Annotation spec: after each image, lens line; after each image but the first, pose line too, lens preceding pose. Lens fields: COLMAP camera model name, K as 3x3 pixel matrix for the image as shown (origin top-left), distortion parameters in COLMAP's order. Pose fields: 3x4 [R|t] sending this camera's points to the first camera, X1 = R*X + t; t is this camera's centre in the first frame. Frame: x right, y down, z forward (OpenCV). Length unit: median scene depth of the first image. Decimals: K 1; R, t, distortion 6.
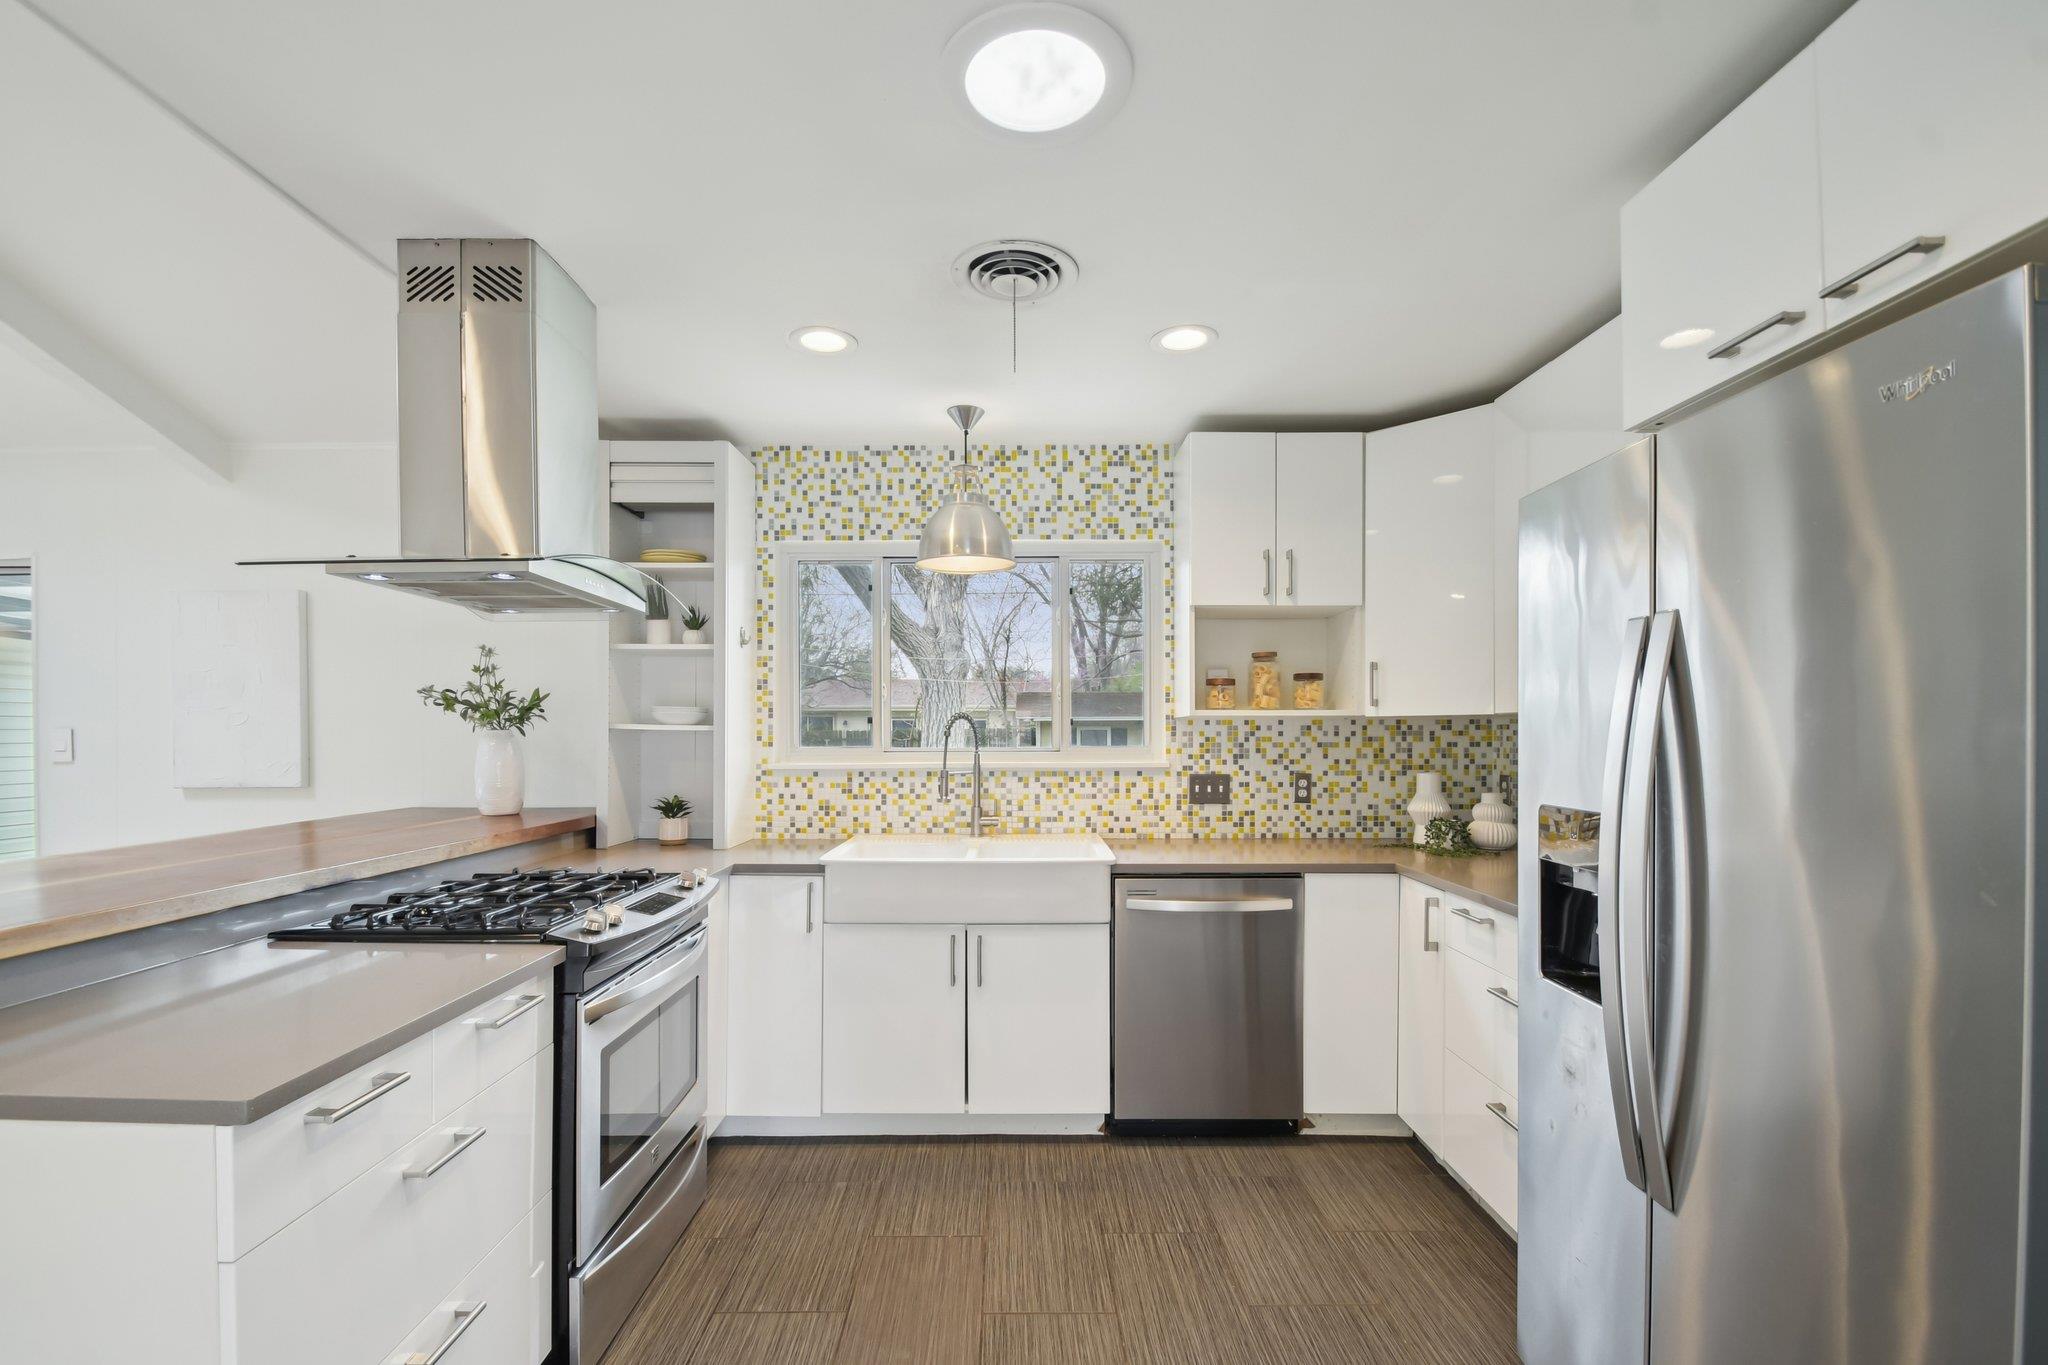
lens RADIAL K [[904.1, 0, 1019.1], [0, 904.1, 740.1], [0, 0, 1]] dist [0.003482, -0.008851]
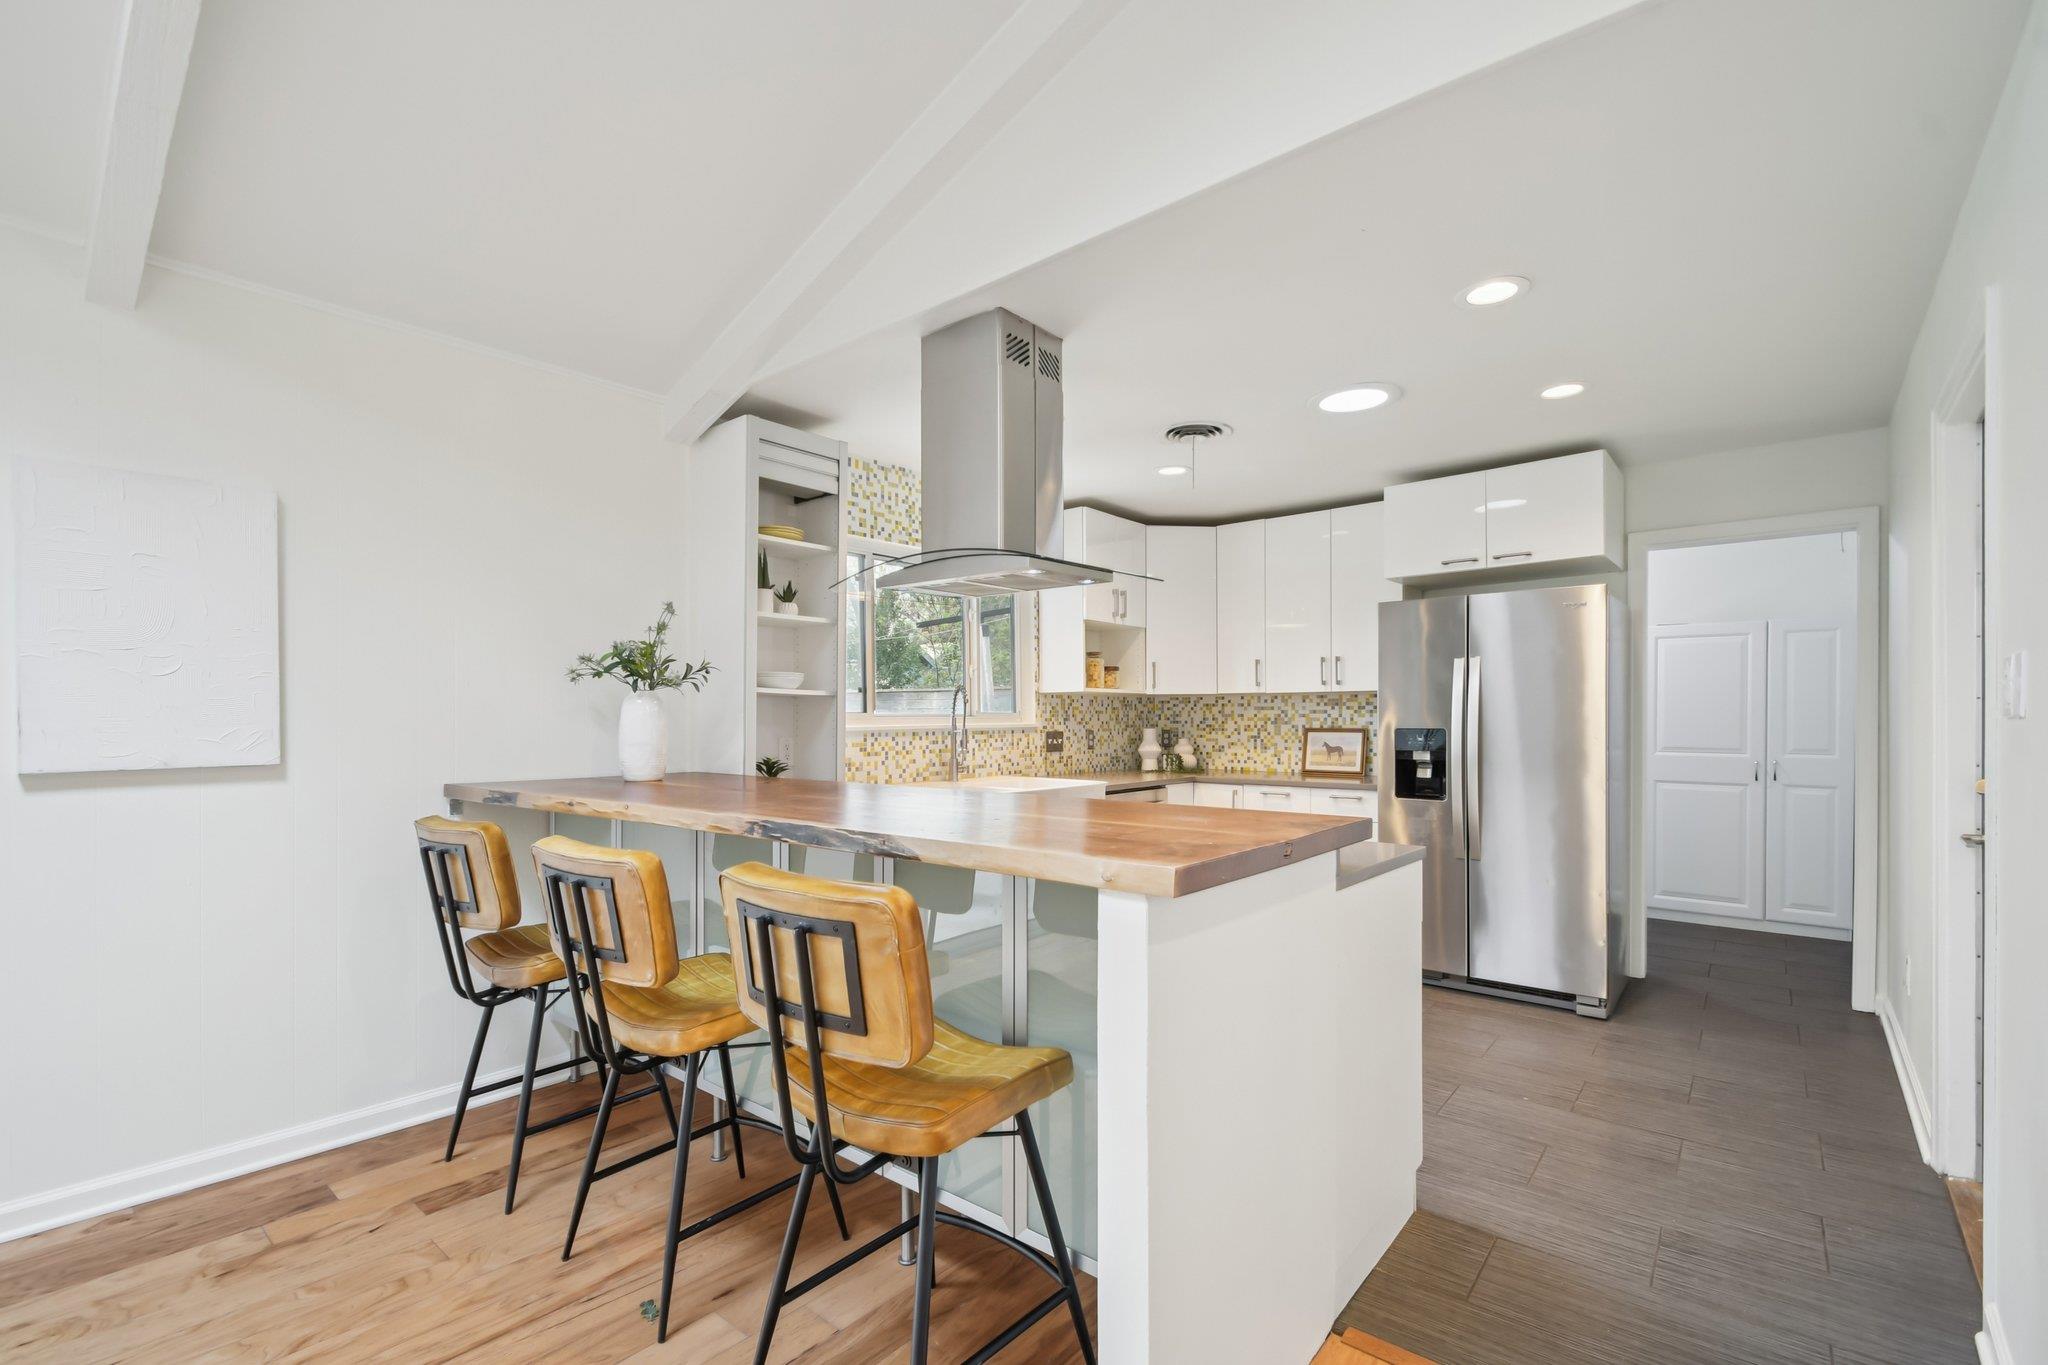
lens RADIAL K [[904.1, 0, 1016.4], [0, 904.1, 726.1], [0, 0, 1]] dist [0.003482, -0.008851]
pose [[0.652620, -0.006935, 0.757654, -0.954084], [0.006859, 0.999971, 0.003244, 0.023682], [-0.757655, 0.003080, 0.652648, 0.079683]]
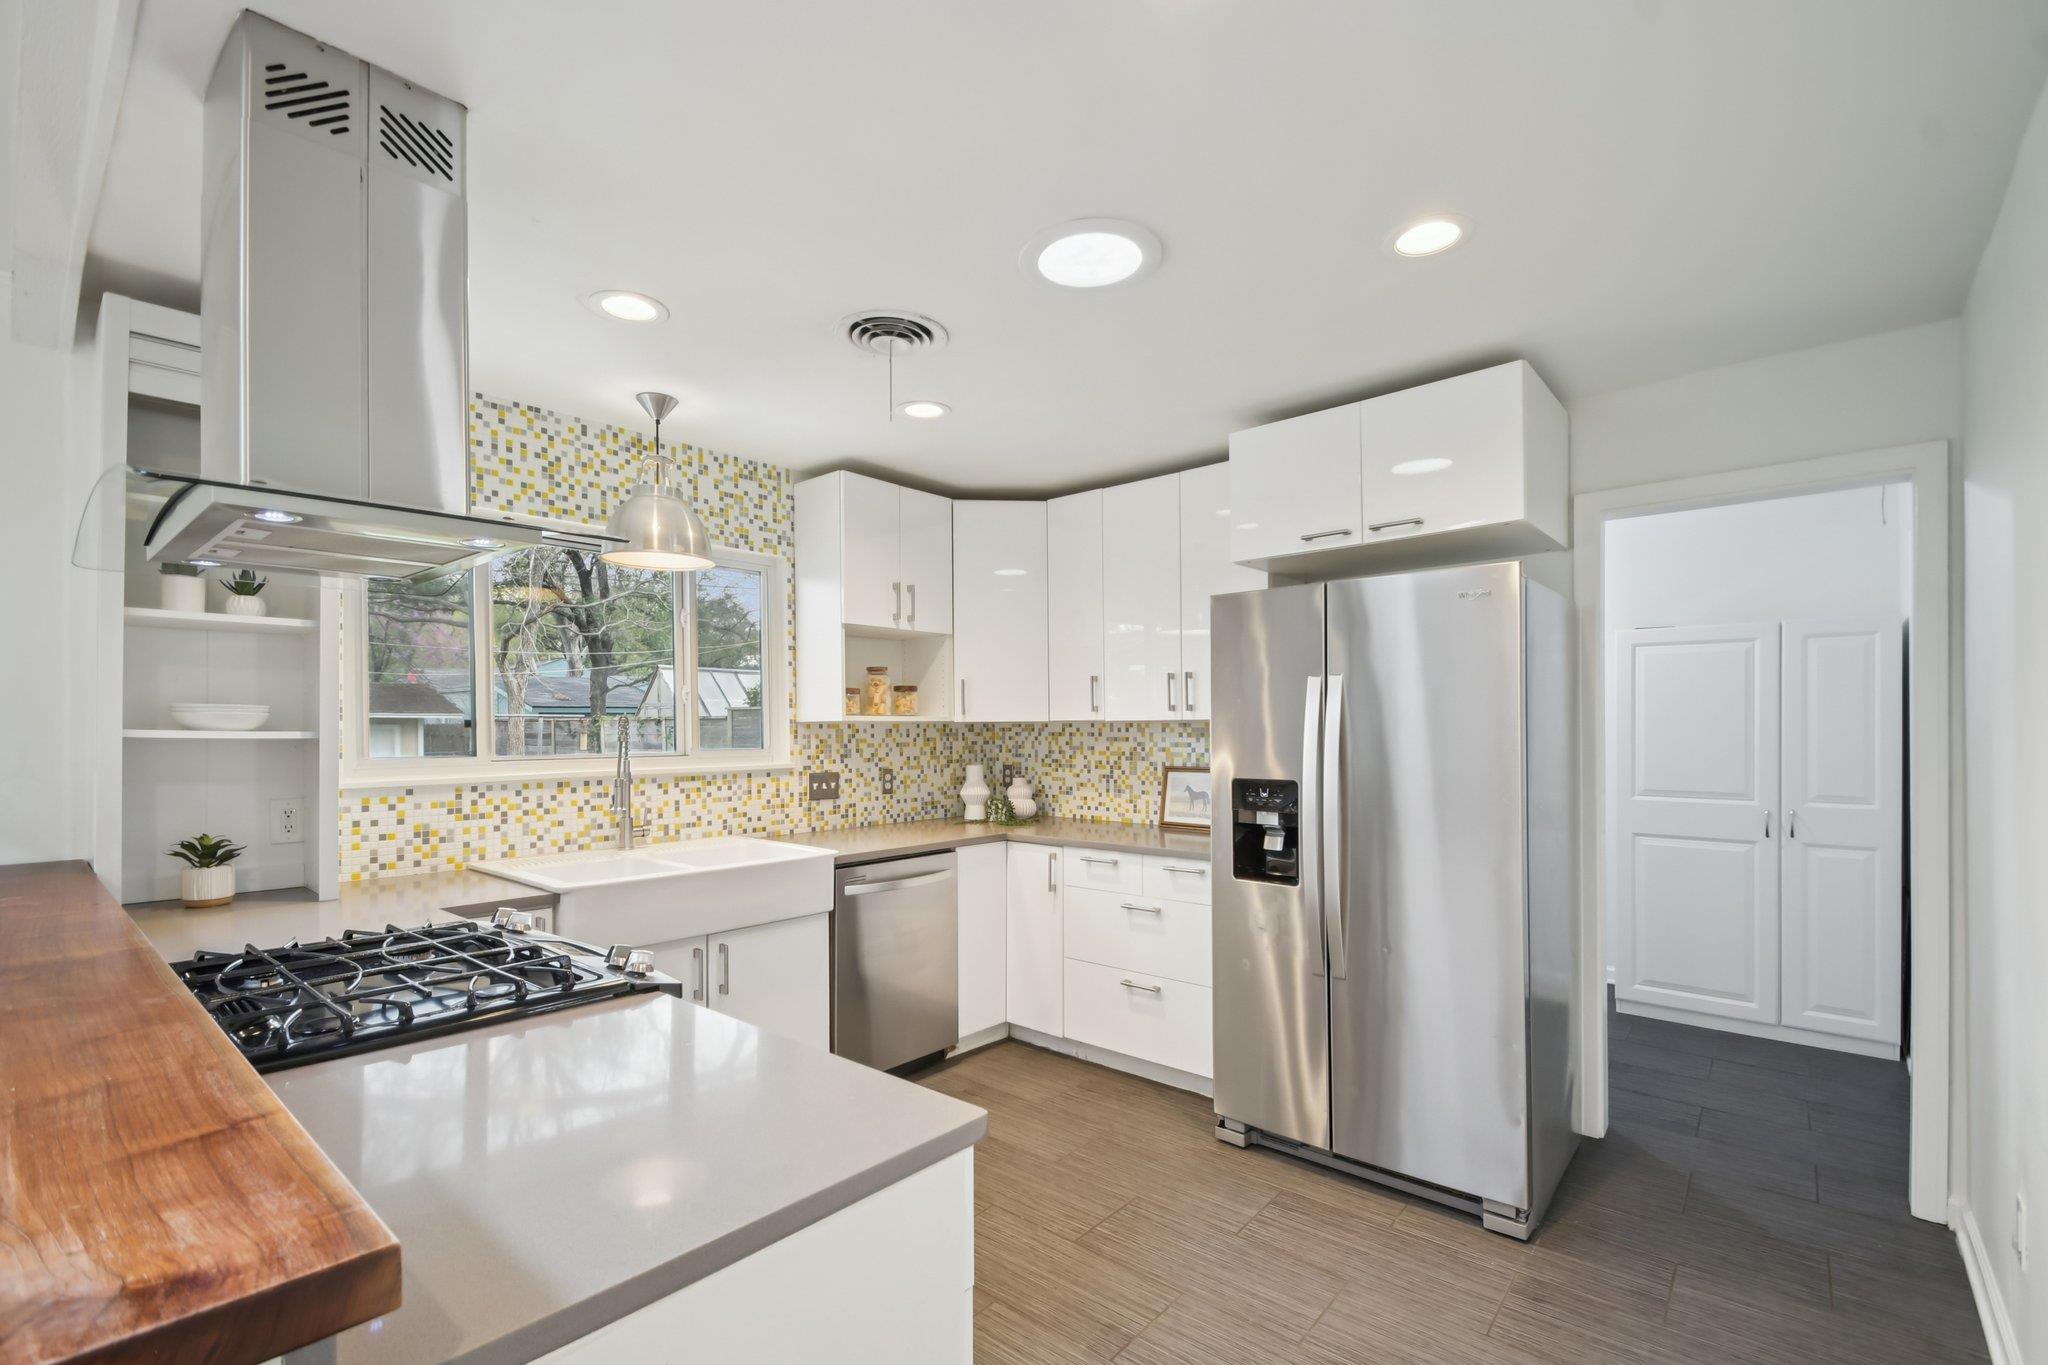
lens RADIAL K [[904.1, 0, 1022.0], [0, 904.1, 728.1], [0, 0, 1]] dist [0.003482, -0.008851]
pose [[0.660542, -0.001979, 0.750786, -0.464151], [0.009604, 0.999937, -0.005814, -0.008502], [-0.750728, 0.011051, 0.660519, 0.080942]]
